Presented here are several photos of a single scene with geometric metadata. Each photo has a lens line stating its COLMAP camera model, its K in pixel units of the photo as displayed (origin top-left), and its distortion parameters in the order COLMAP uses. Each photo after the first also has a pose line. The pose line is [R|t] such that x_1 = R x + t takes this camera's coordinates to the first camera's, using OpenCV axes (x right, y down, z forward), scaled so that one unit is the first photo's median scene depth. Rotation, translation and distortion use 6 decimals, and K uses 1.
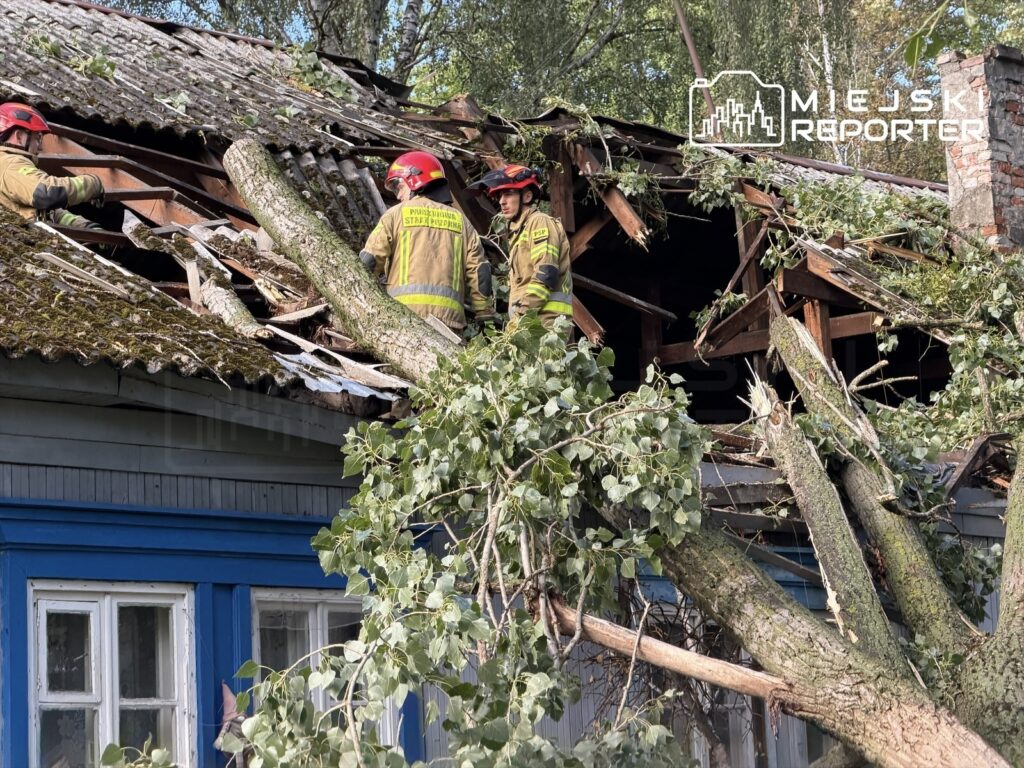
lens RADIAL K [[2979.8, 0, 512.0], [0, 2979.8, 384.0], [0, 0, 1]] dist [0.244165, 2.041380]
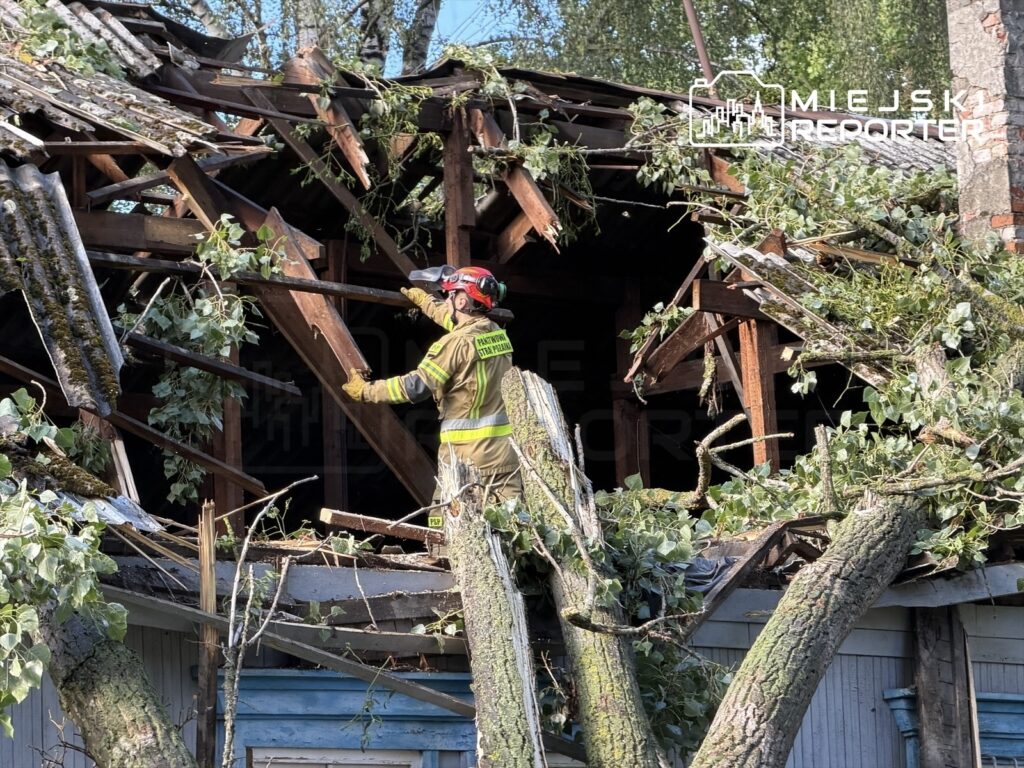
lens RADIAL K [[4355.8, 0, 512.0], [0, 4355.8, 384.0], [0, 0, 1]] dist [0.485788, -2.379868]
pose [[0.995039, -0.011959, -0.098765, 0.146622], [0.012556, 0.999906, 0.005432, -0.018347], [0.098691, -0.006645, 0.995096, -0.092139]]
